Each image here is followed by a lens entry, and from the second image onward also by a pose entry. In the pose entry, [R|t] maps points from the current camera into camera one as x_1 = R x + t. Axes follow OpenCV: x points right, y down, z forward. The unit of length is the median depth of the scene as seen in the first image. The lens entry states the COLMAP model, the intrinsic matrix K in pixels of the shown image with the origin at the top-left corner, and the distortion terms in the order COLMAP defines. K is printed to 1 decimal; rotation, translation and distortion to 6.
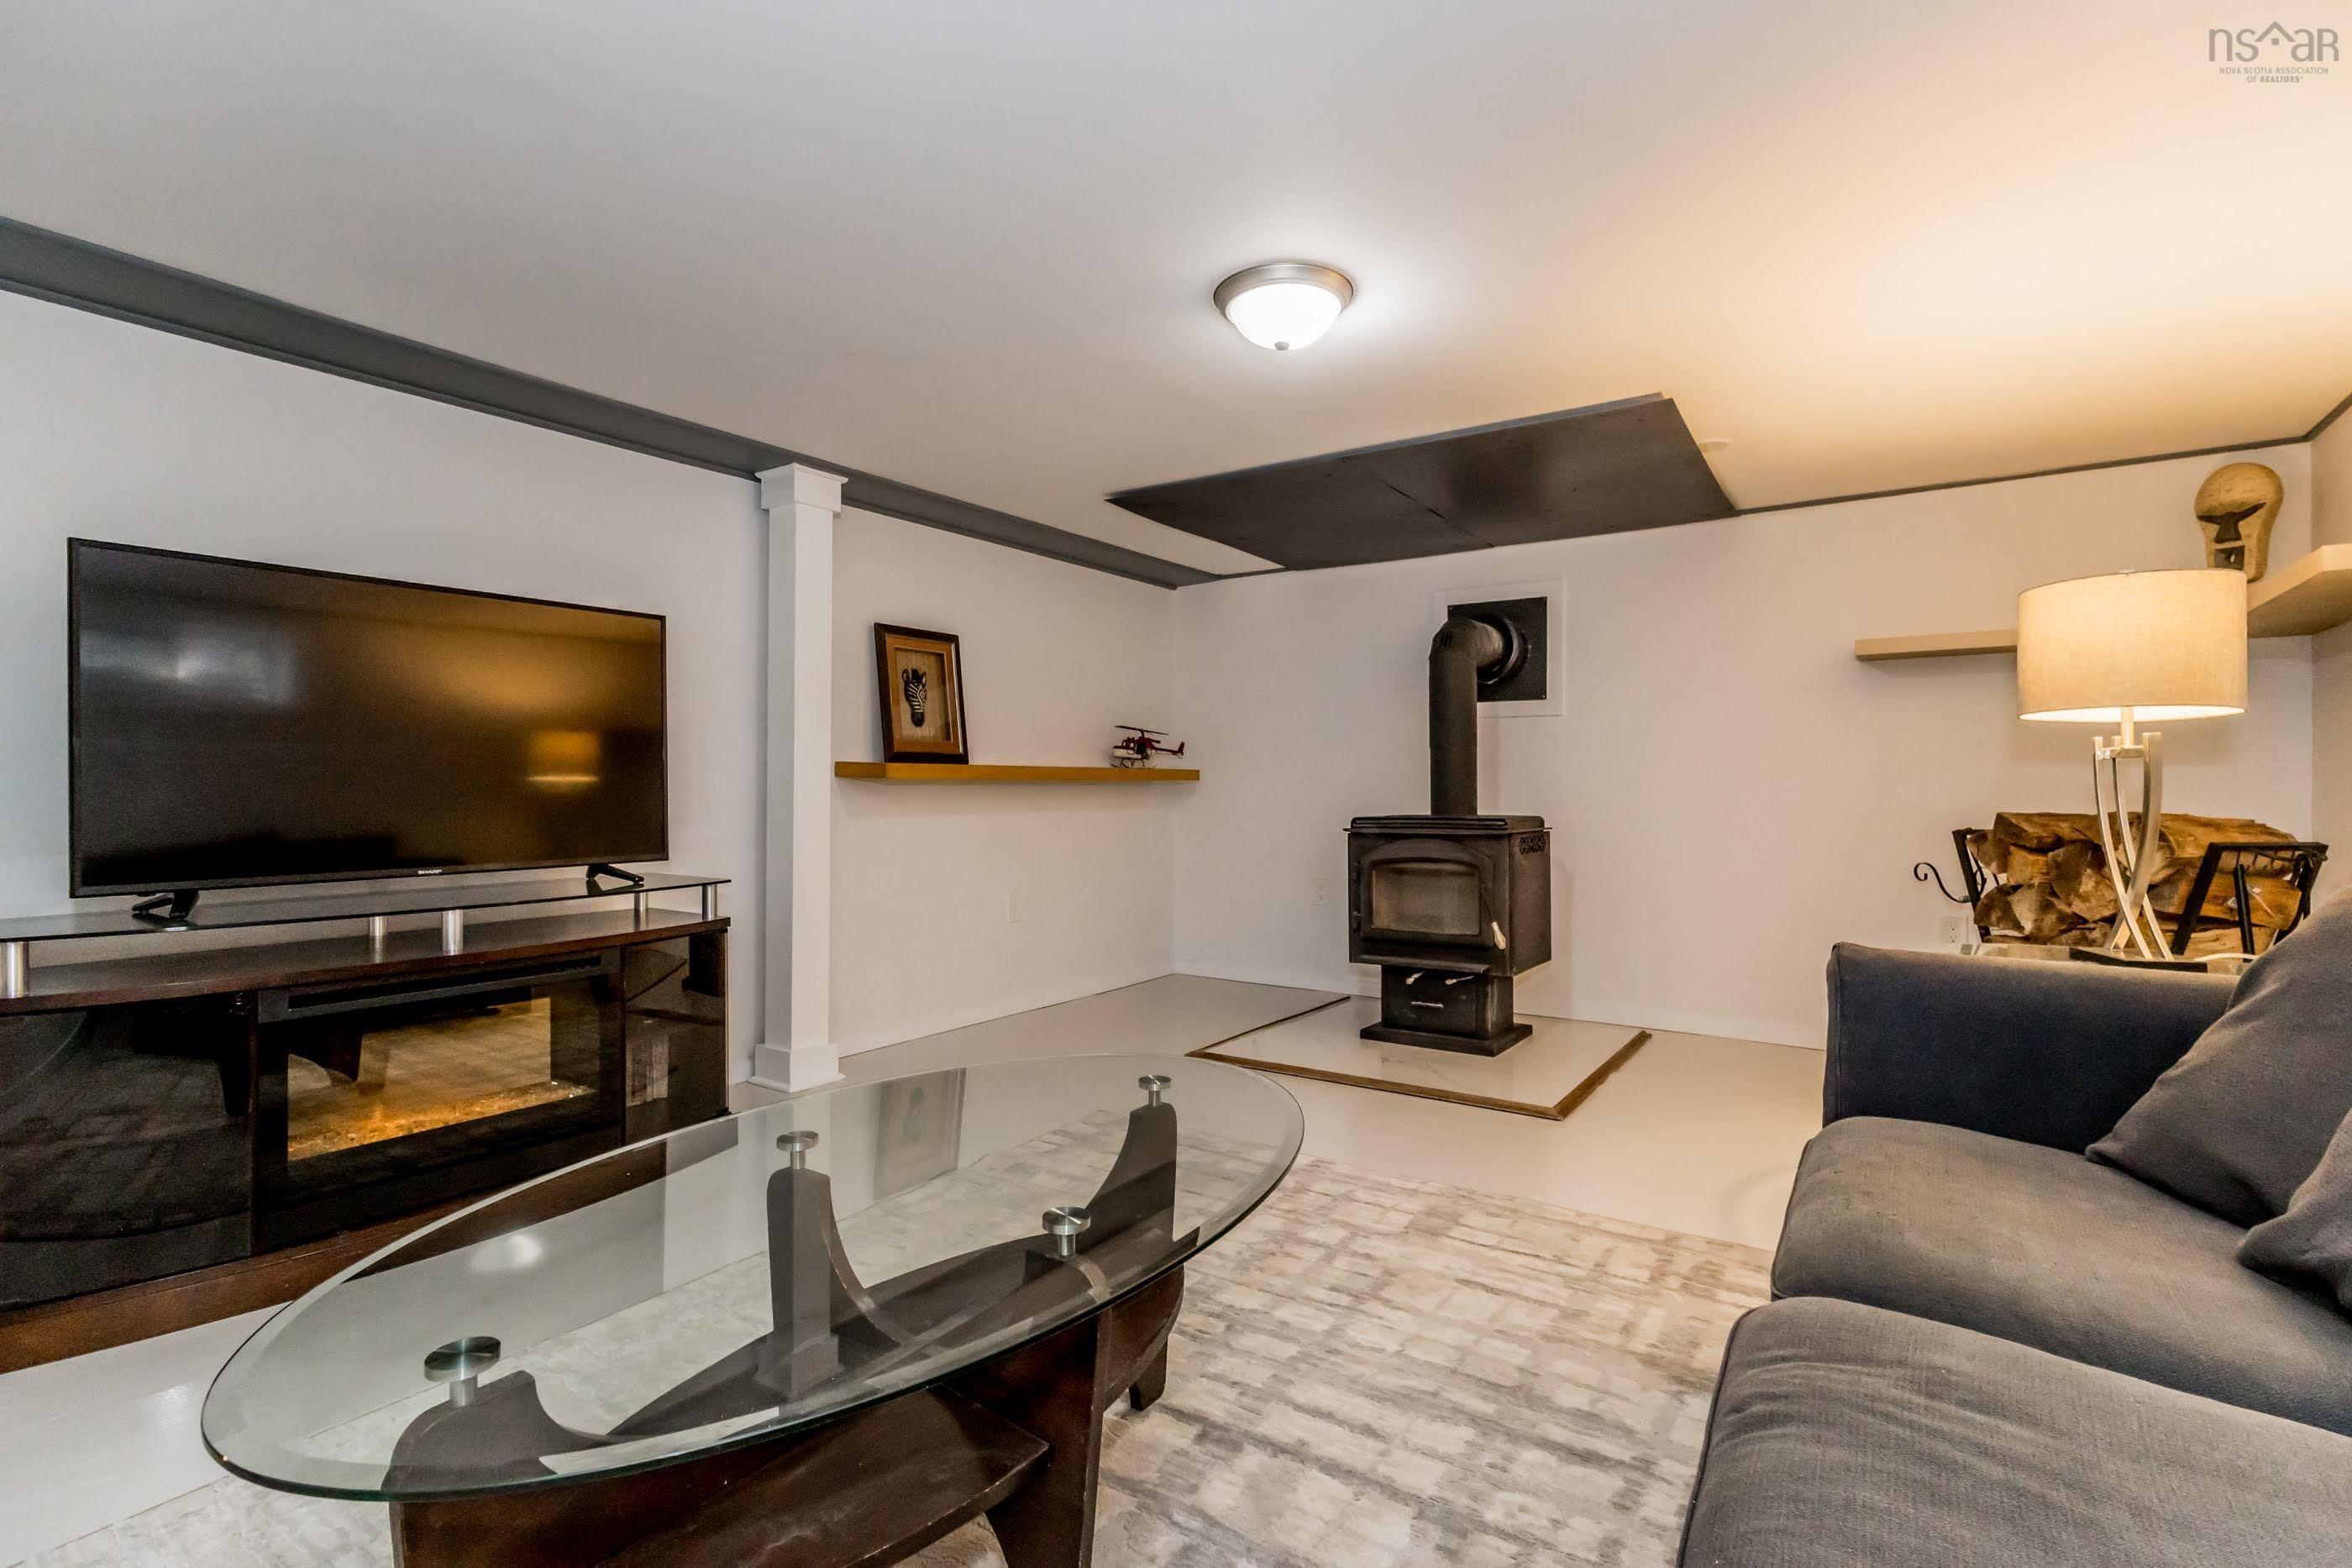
lens RADIAL K [[1078.9, 0, 1172.4], [0, 1078.9, 784.3], [0, 0, 1]] dist [0.004897, 0.000354]
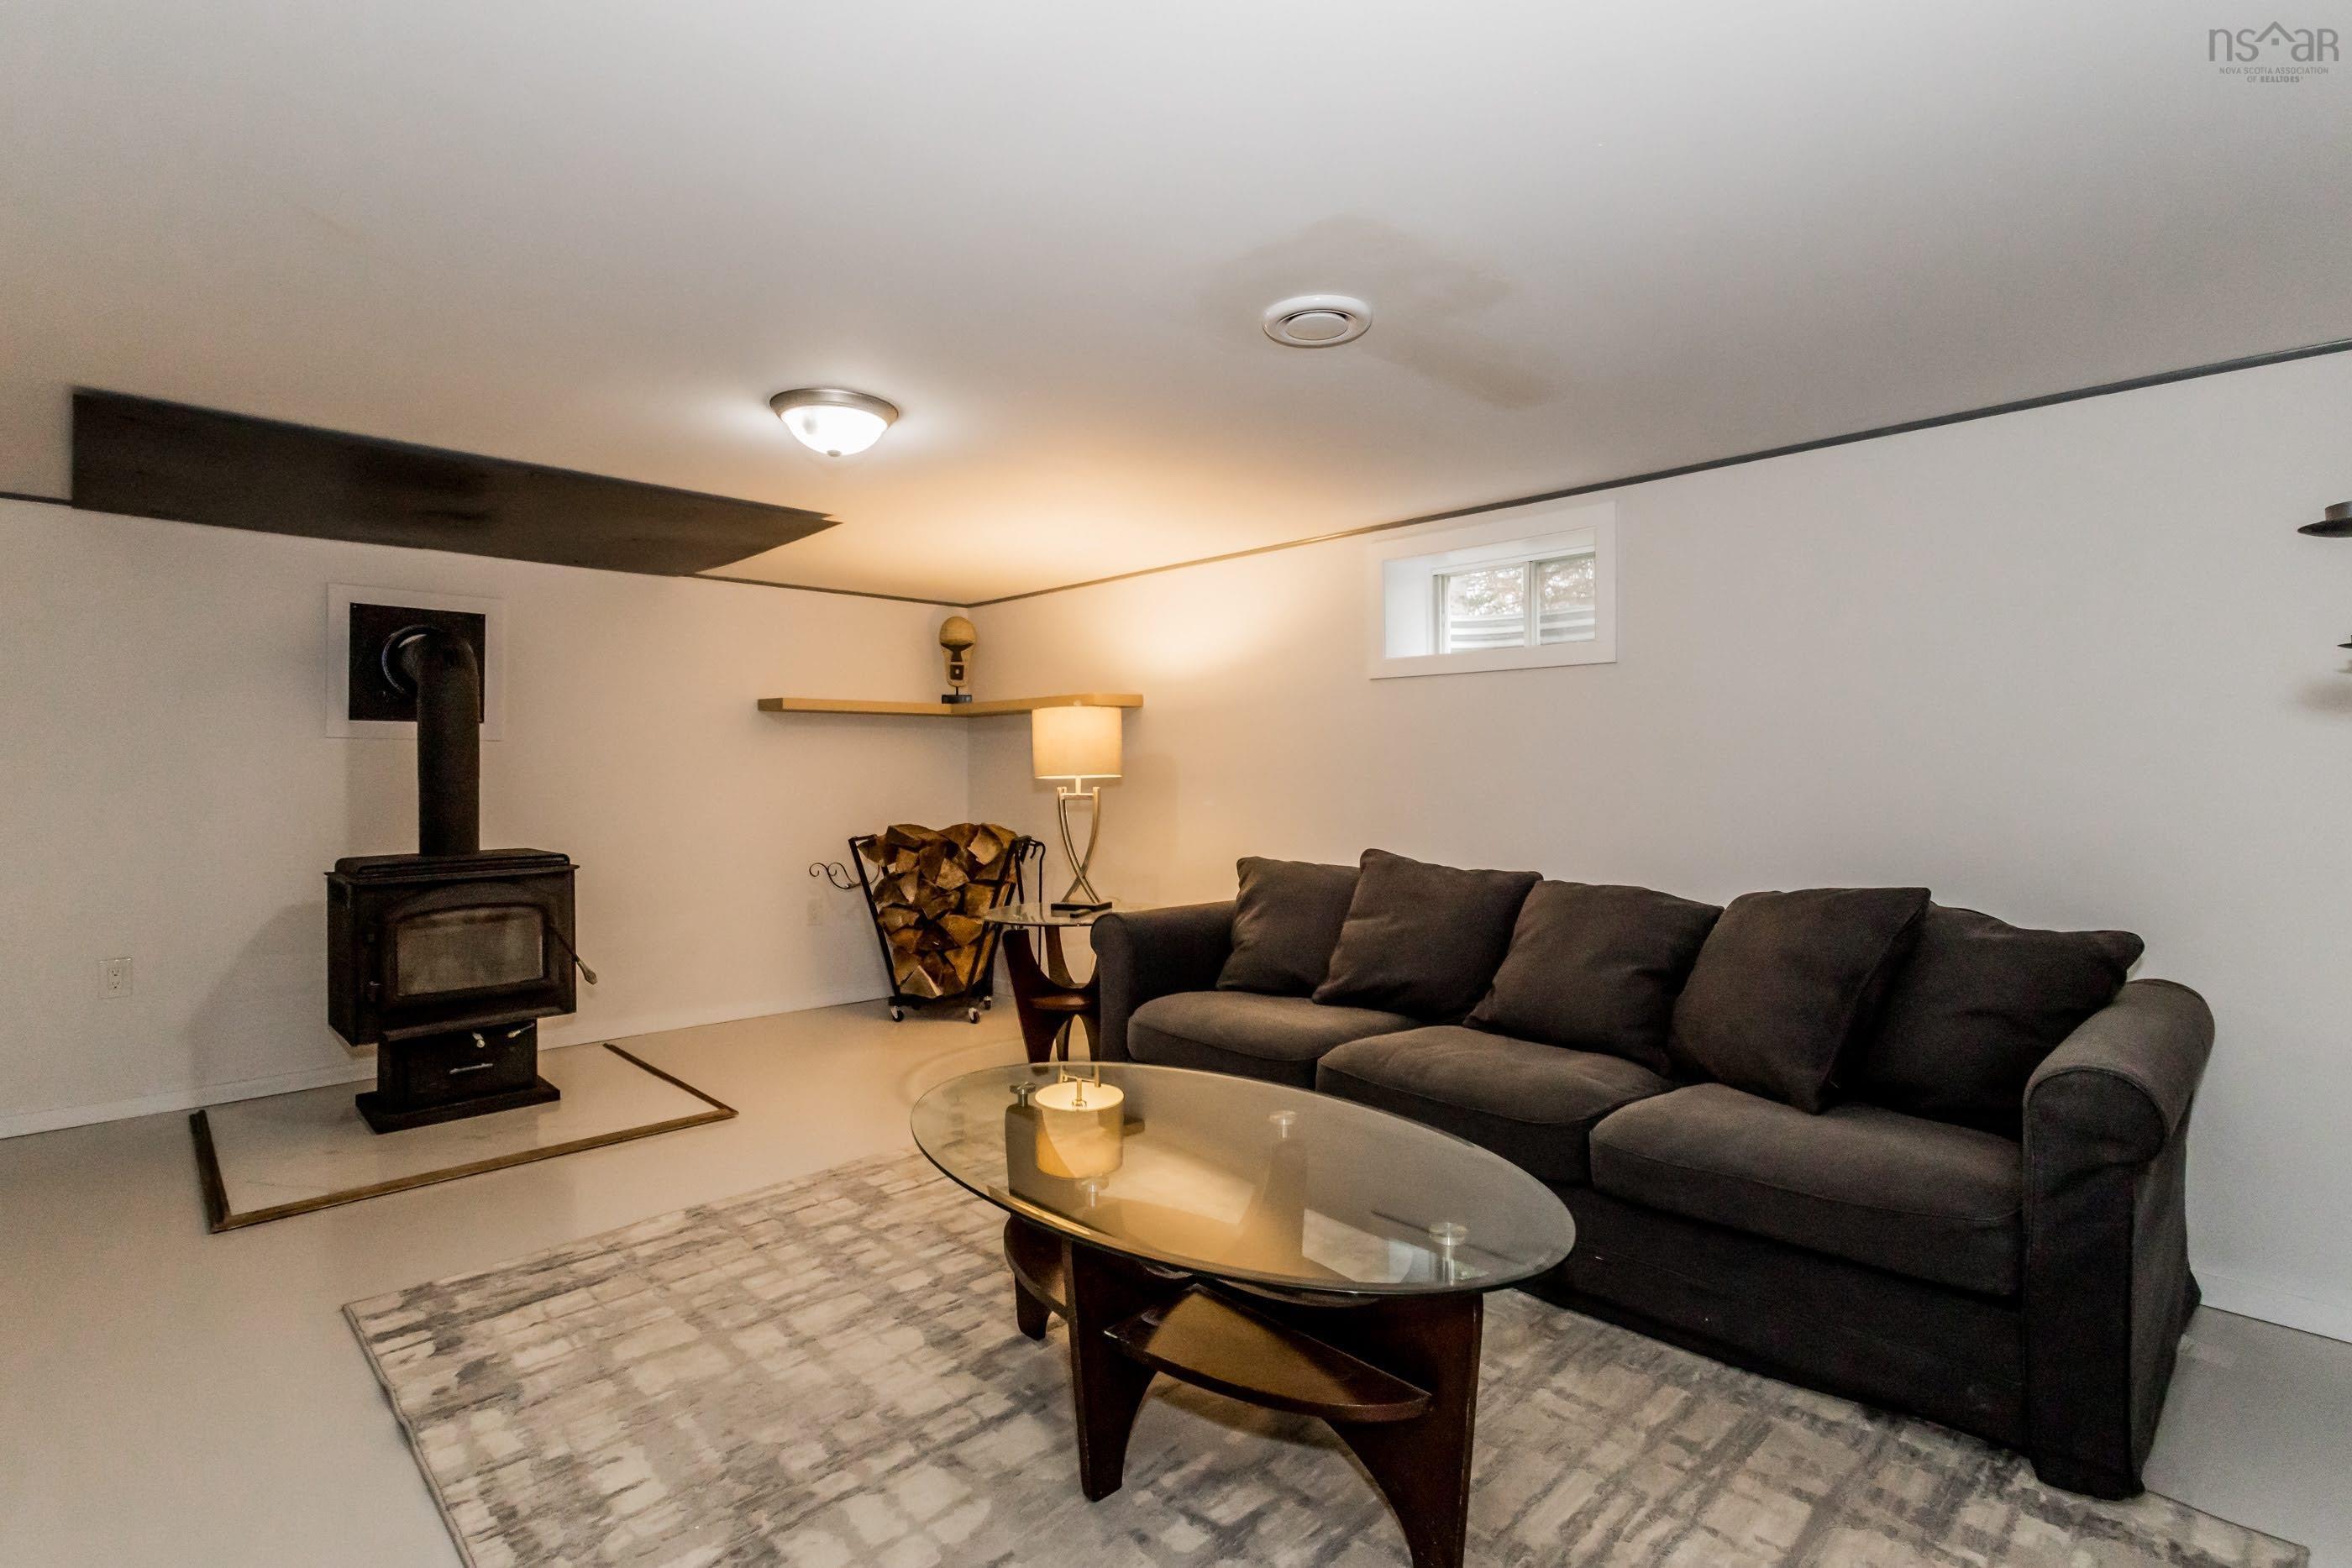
lens RADIAL K [[1105.2, 0, 1176.0], [0, 1105.2, 784.0], [0, 0, 1]] dist [0.001309, 0.000062]
pose [[0.204986, -0.012666, 0.978683, -0.675257], [0.003460, 0.999919, 0.012216, -0.051019], [-0.978759, 0.000882, 0.205013, 0.305014]]
